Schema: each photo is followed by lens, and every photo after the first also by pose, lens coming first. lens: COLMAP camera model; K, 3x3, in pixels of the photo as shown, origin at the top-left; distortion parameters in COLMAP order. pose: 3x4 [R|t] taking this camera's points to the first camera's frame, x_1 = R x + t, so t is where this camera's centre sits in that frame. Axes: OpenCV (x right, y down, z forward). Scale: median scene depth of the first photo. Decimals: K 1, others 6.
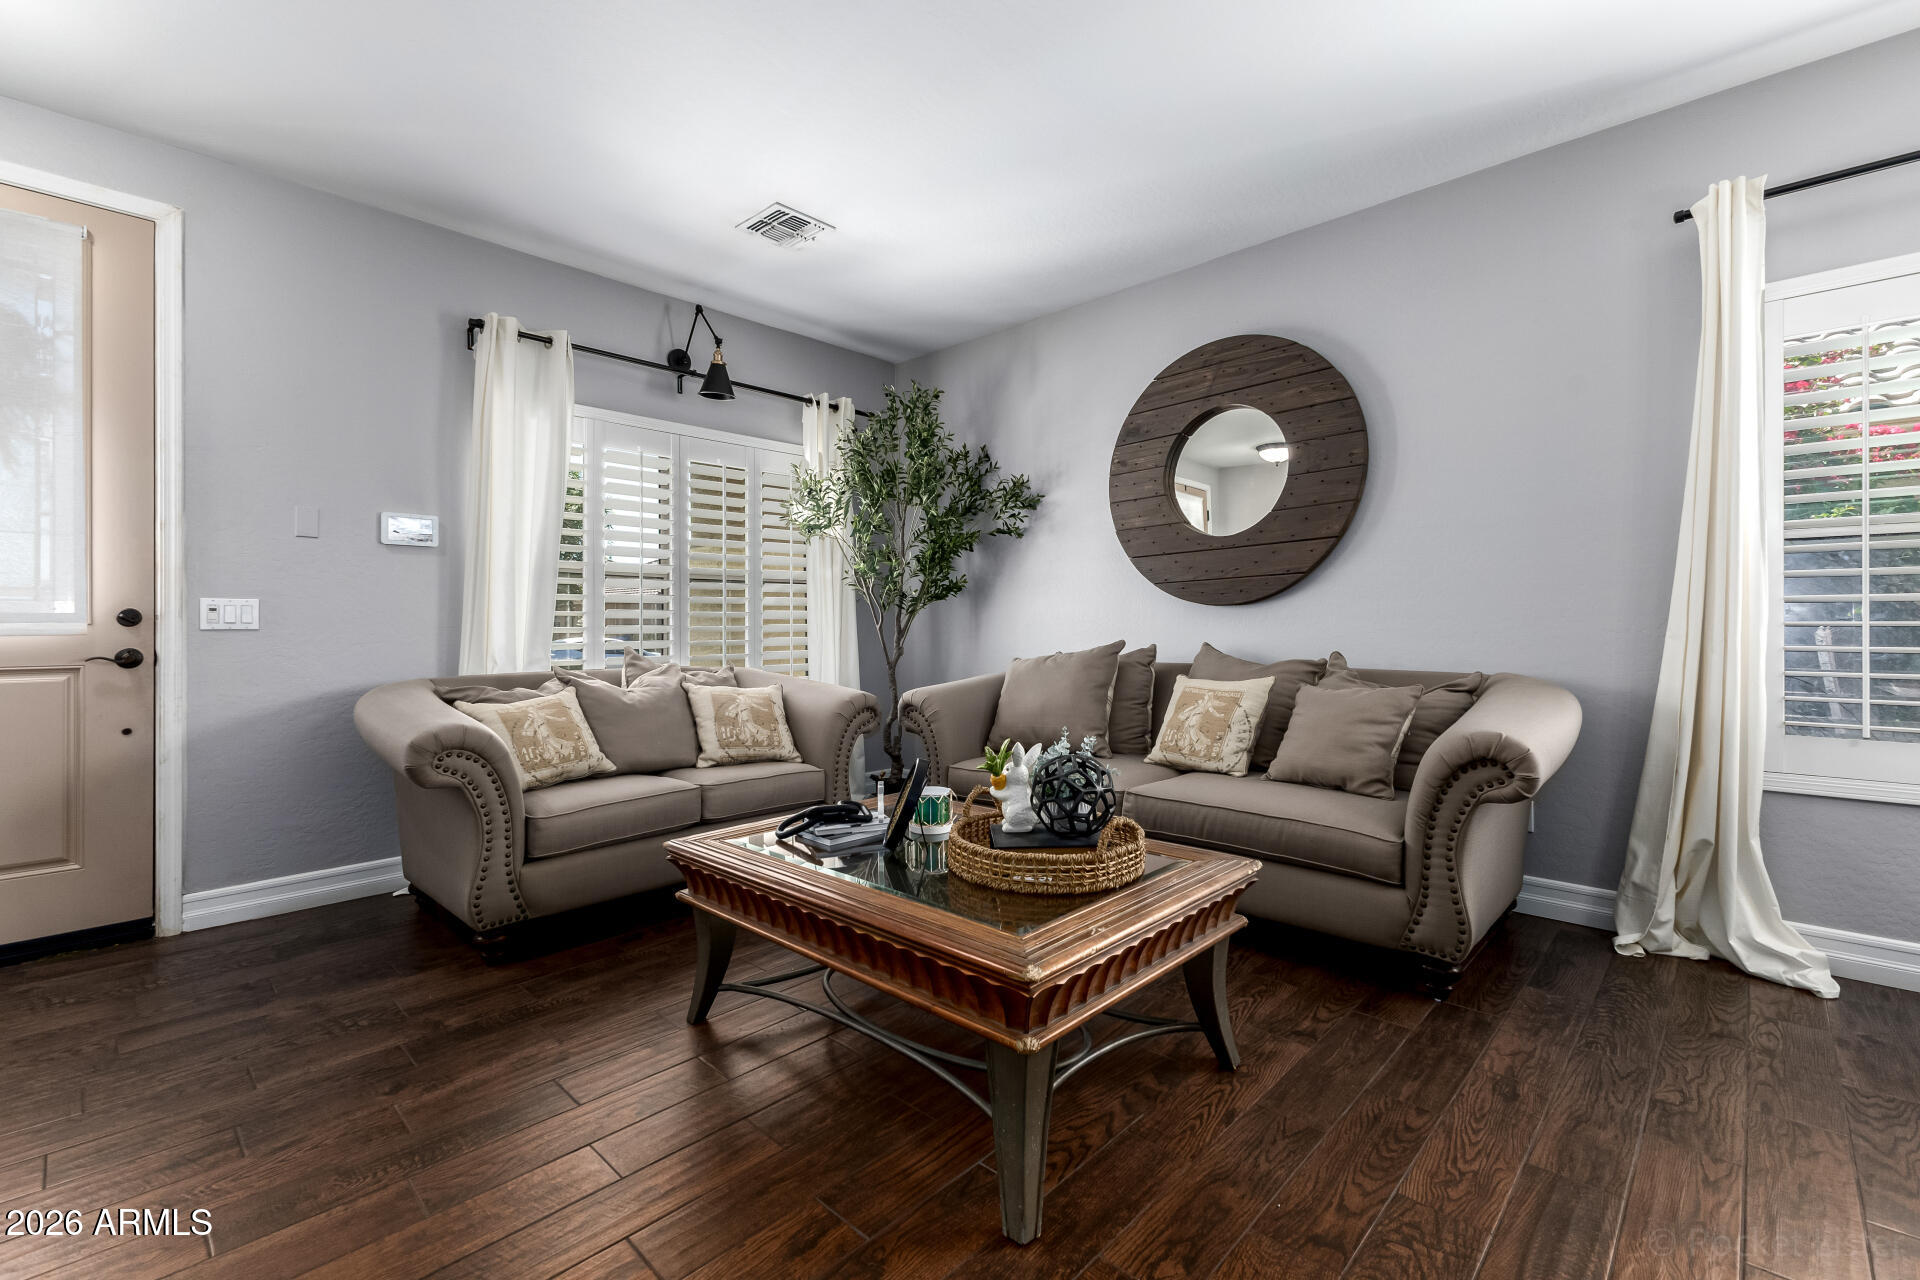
lens RADIAL K [[834.3, 0, 965.9], [0, 834.3, 622.6], [0, 0, 1]] dist [0.001429, -0.000173]
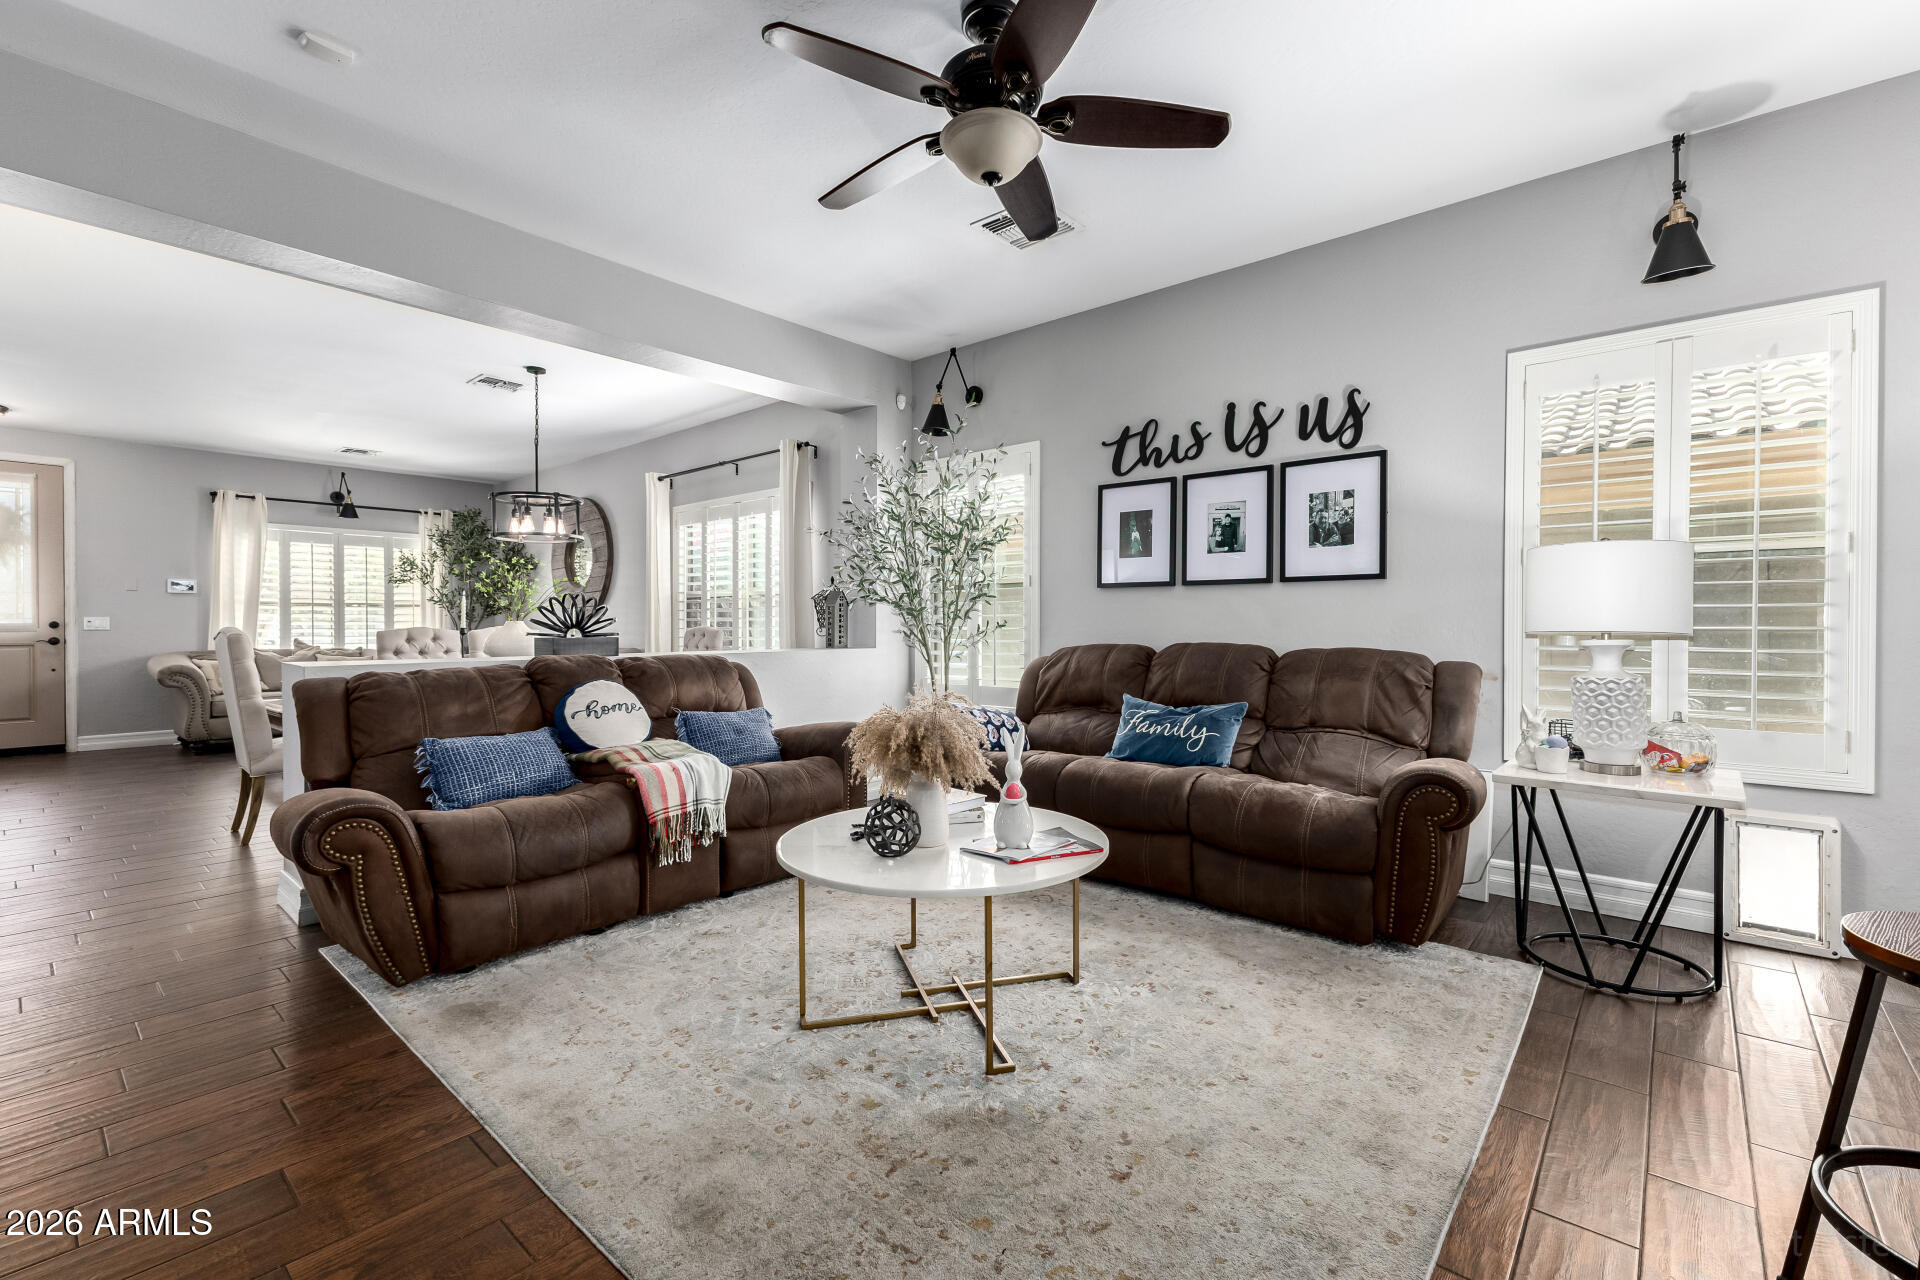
lens RADIAL K [[834.3, 0, 952.1], [0, 834.3, 638.4], [0, 0, 1]] dist [0.001429, -0.000173]
pose [[0.999004, 0.003302, 0.044489, 1.334082], [-0.003854, 0.999917, 0.012324, -0.005835], [-0.044444, -0.012483, 0.998934, -1.371736]]
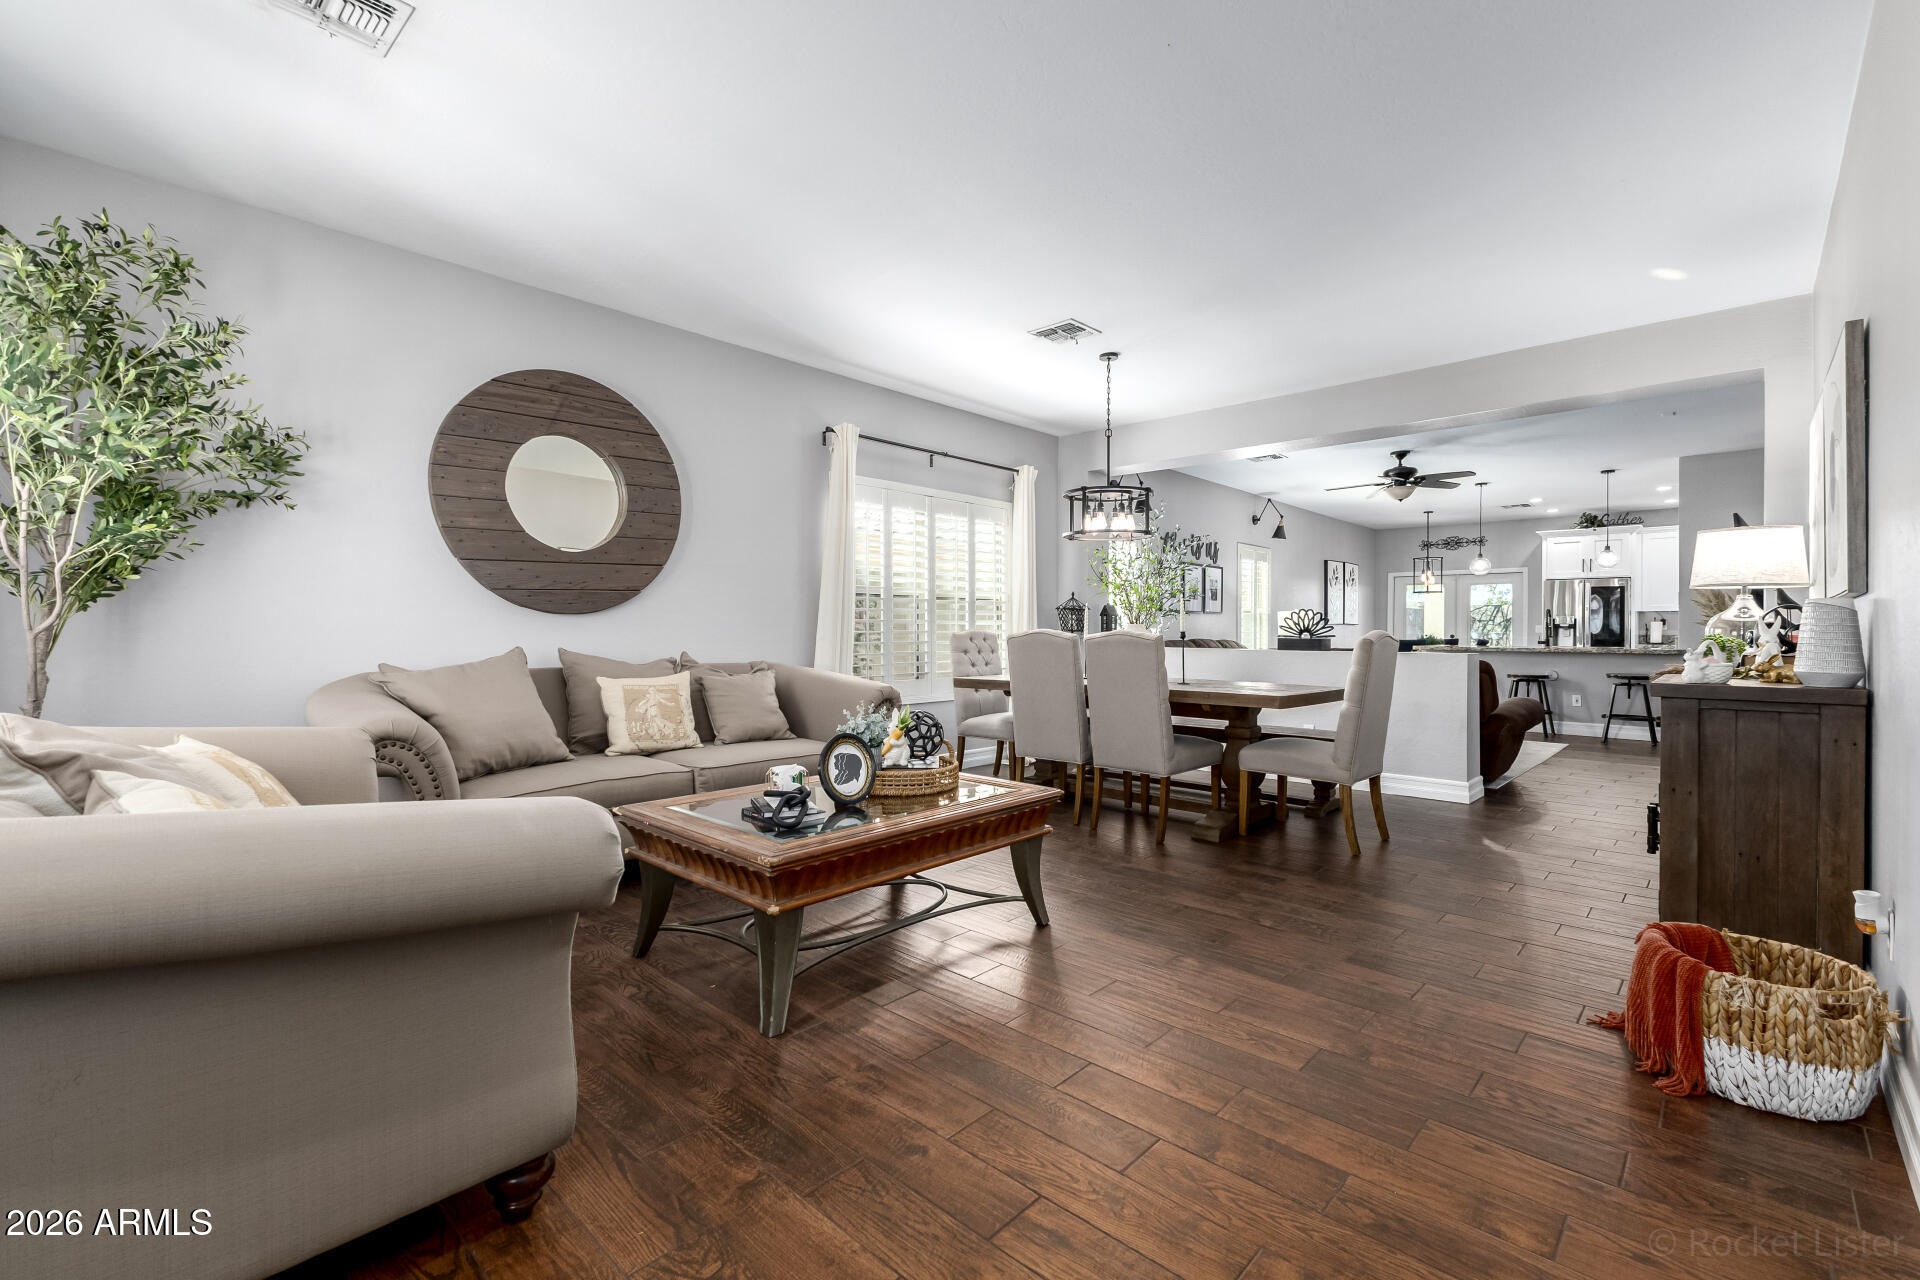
lens RADIAL K [[836.0, 0, 965.8], [0, 836.0, 640.2], [0, 0, 1]] dist [0.003357, 0.000234]
pose [[-0.022116, -0.006701, 0.999733, -0.888660], [-0.002372, 0.999975, 0.006650, 0.005798], [-0.999753, -0.002224, -0.022131, 0.547520]]
